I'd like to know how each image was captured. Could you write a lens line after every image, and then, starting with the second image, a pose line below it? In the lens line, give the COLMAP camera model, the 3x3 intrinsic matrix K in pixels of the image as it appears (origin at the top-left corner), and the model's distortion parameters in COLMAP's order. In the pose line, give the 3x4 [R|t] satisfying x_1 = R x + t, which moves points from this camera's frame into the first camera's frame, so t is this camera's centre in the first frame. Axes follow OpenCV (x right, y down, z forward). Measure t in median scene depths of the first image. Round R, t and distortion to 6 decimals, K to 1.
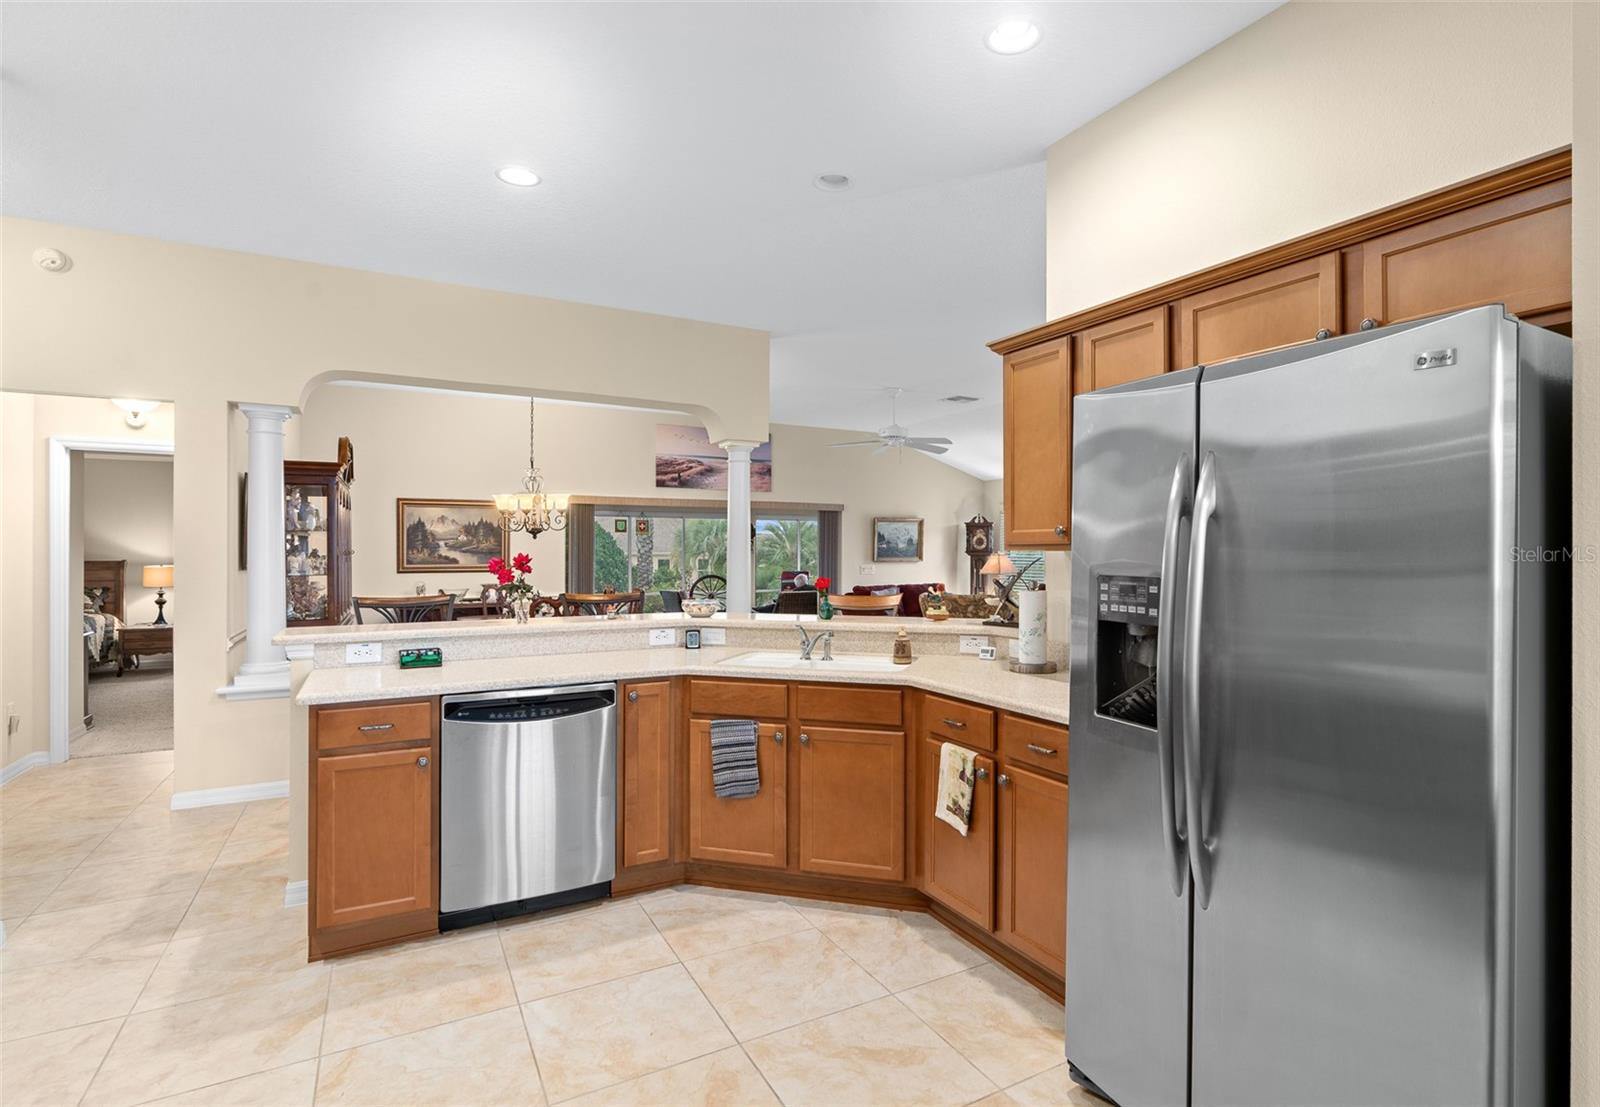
lens RADIAL K [[791.8, 0, 830.5], [0, 791.8, 548.0], [0, 0, 1]] dist [0.001472, 0.000847]
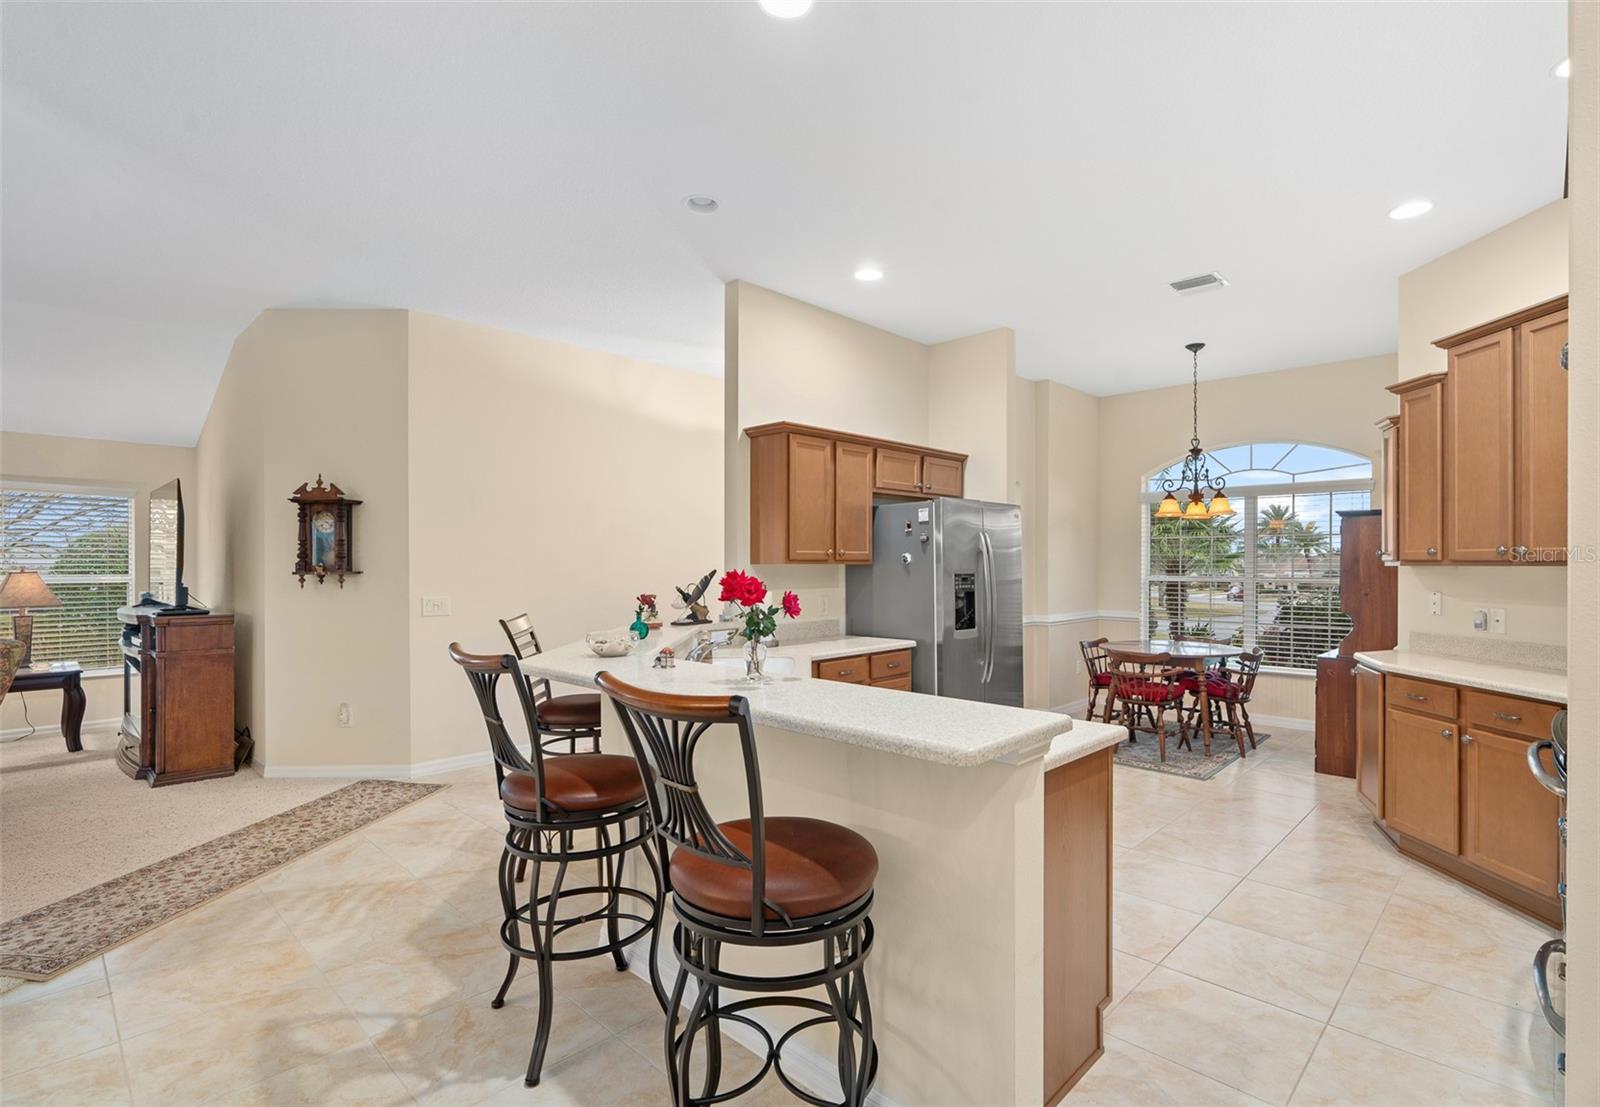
lens RADIAL K [[776.1, 0, 827.1], [0, 776.1, 558.7], [0, 0, 1]] dist [-0.011594, 0.000095]
pose [[-0.298655, 0.005359, 0.954346, -0.424793], [-0.001752, 0.999979, -0.006163, 0.000435], [-0.954360, -0.003513, -0.298639, 0.477468]]
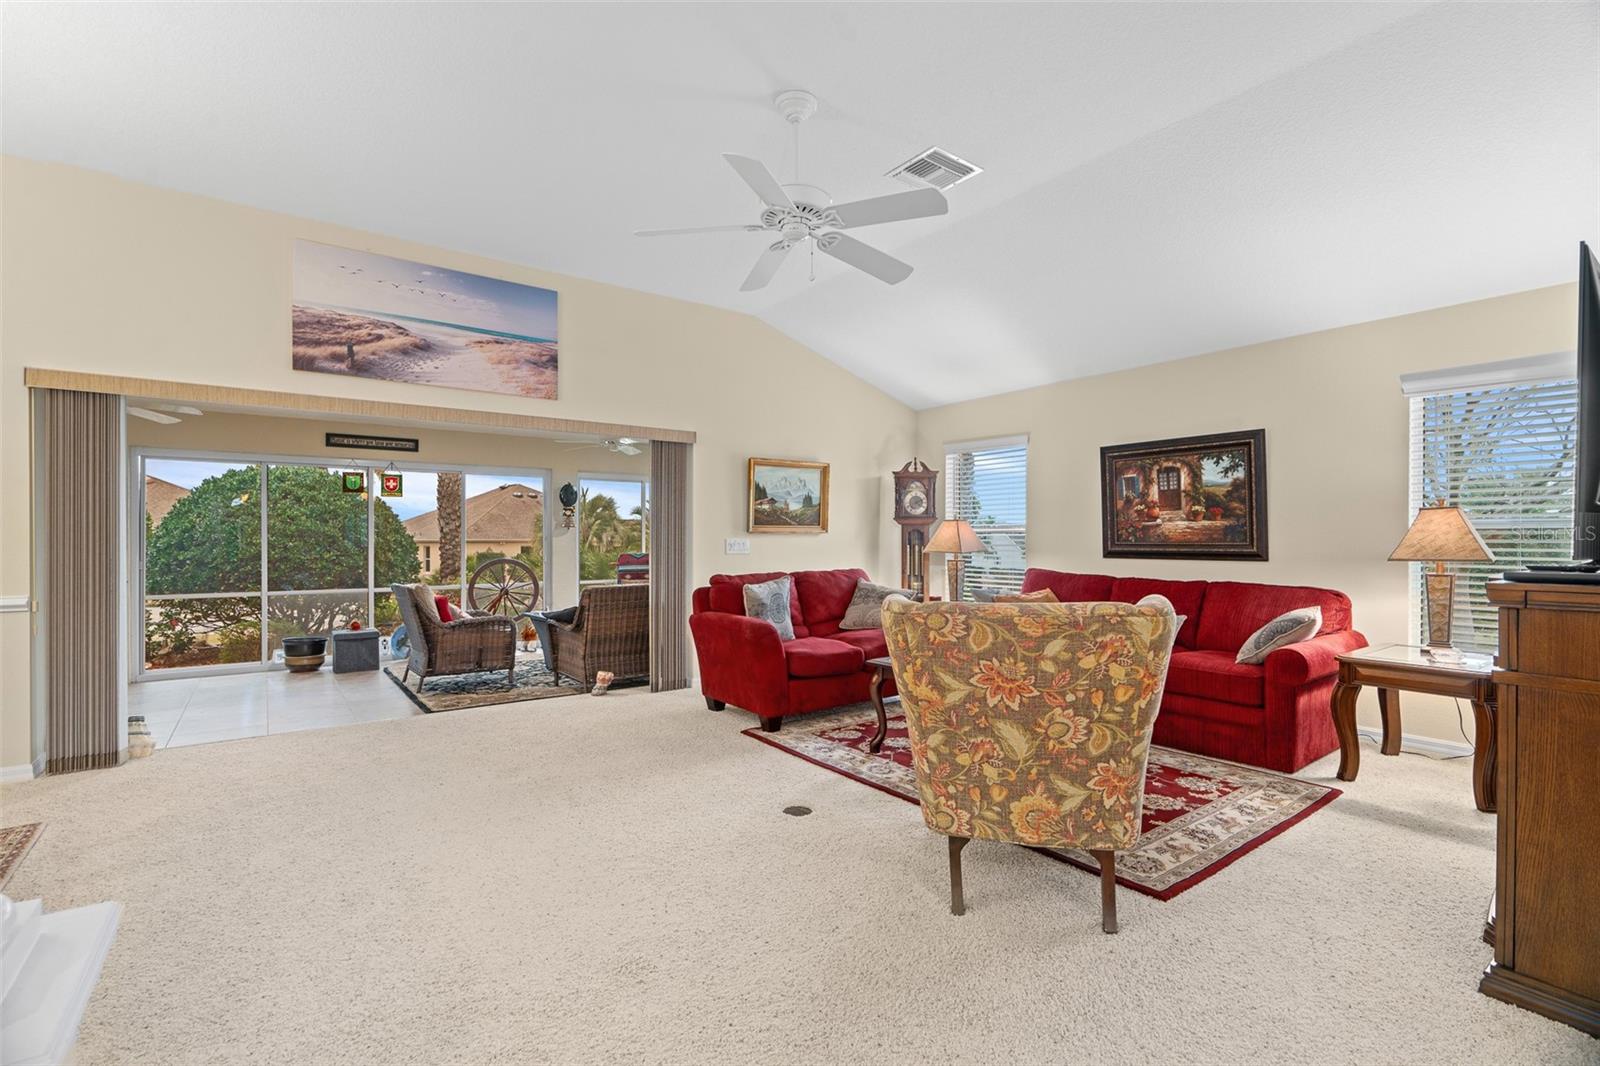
lens RADIAL K [[736.8, 0, 801.2], [0, 736.8, 535.5], [0, 0, 1]] dist [-0.002066, -0.000147]
pose [[0.990292, -0.001121, 0.139001, 0.022740], [0.001271, 0.999999, -0.000986, 0.025826], [-0.138999, 0.001153, 0.990292, 0.589532]]
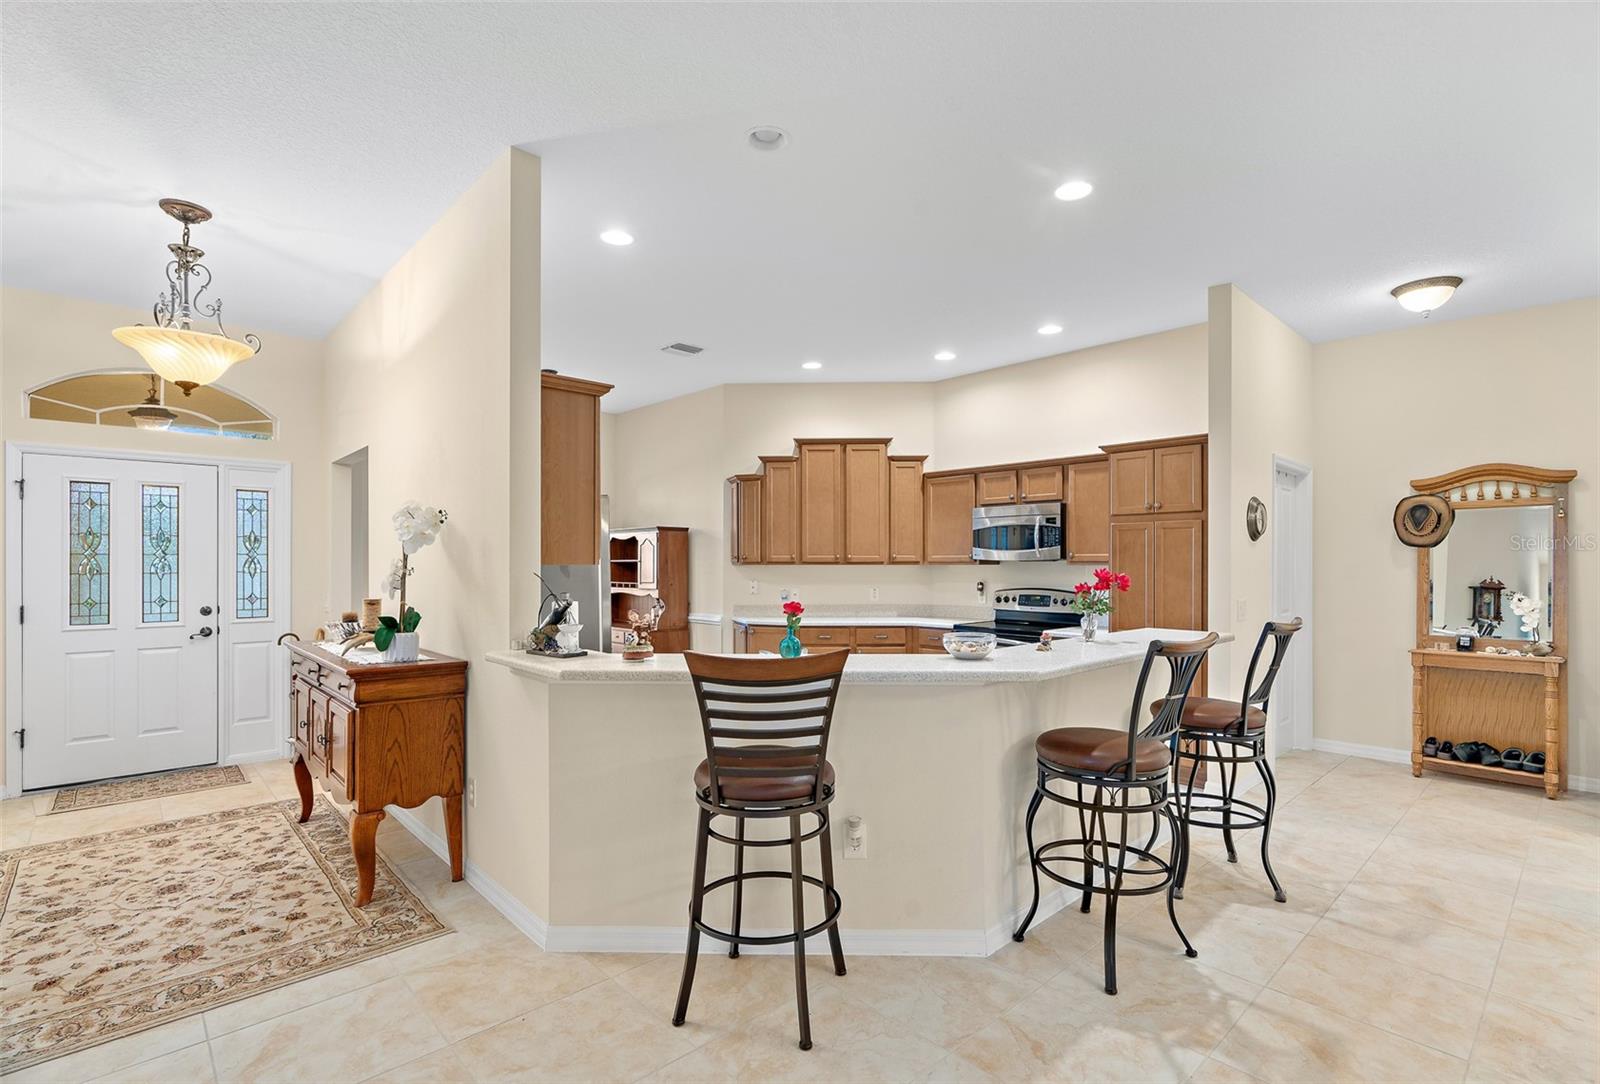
lens RADIAL K [[748.0, 0, 808.7], [0, 748.0, 563.4], [0, 0, 1]] dist [-0.010822, 0.006344]
pose [[-0.969084, 0.000152, -0.246731, 0.066977], [0.000344, 1.000000, -0.000735, 0.000349], [0.246731, -0.000797, -0.969084, 0.755858]]
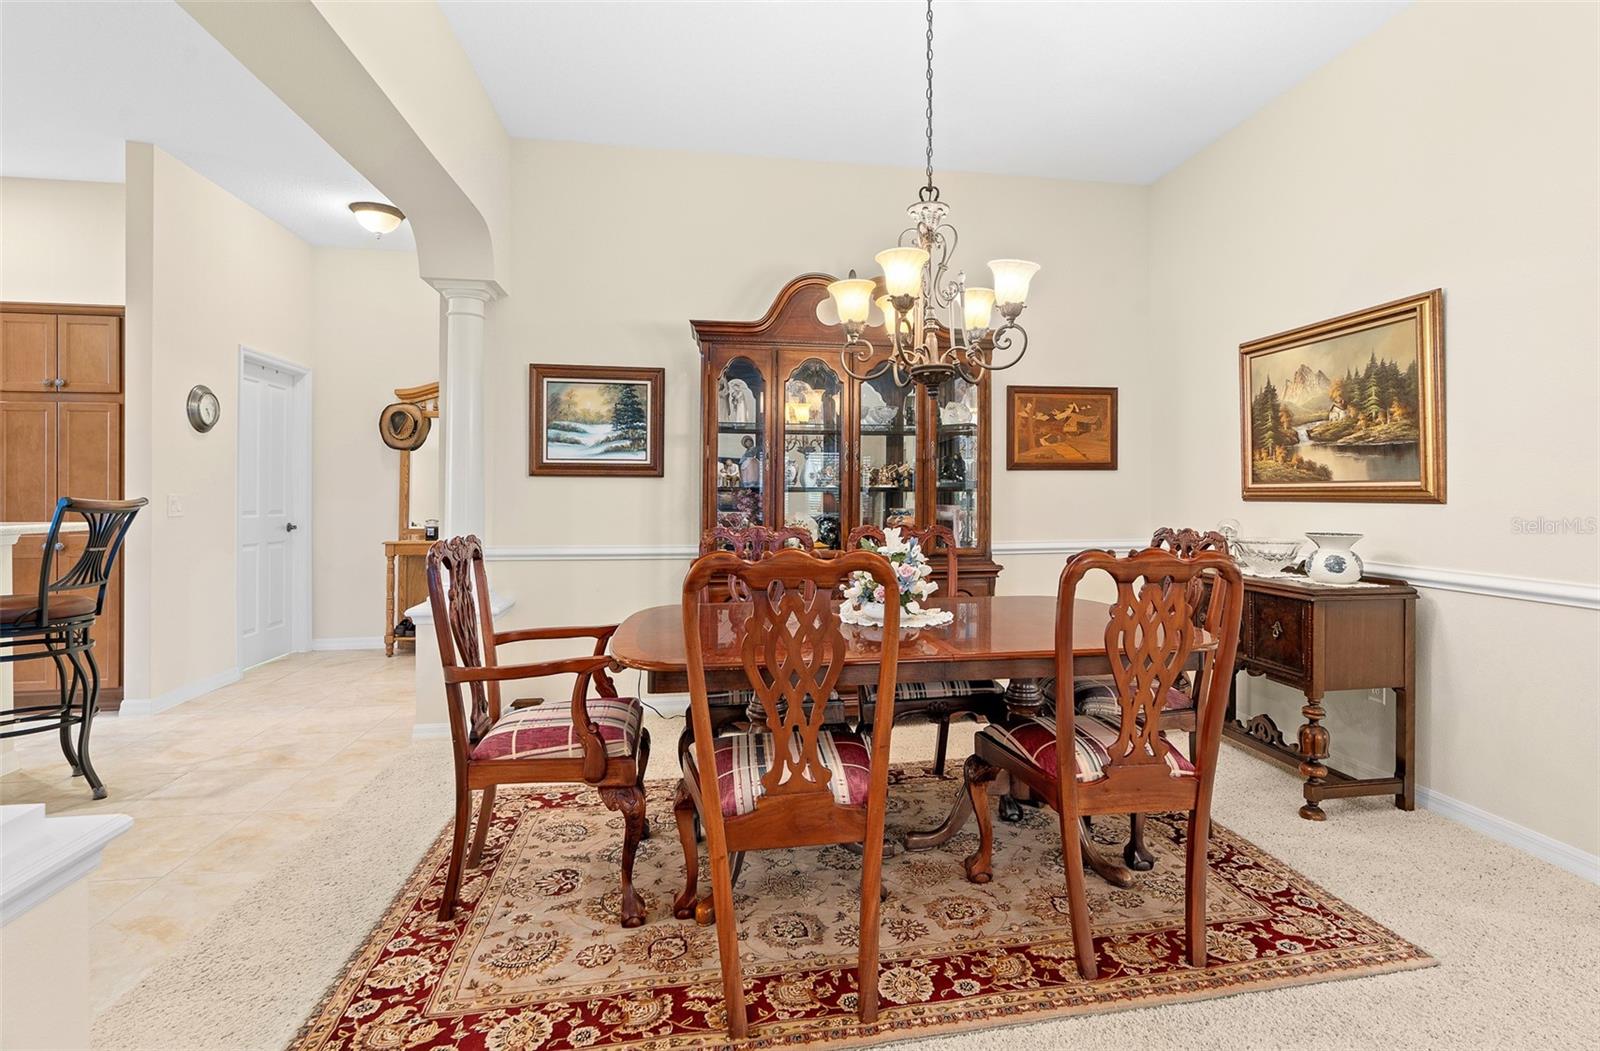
lens RADIAL K [[804.0, 0, 844.8], [0, 804.0, 488.6], [0, 0, 1]] dist [-0.004994, -0.000100]
pose [[-0.323858, -0.004956, -0.946093, -0.009643], [0.001267, 0.999983, -0.005672, 0.025992], [0.946105, -0.003035, -0.323846, 0.901878]]
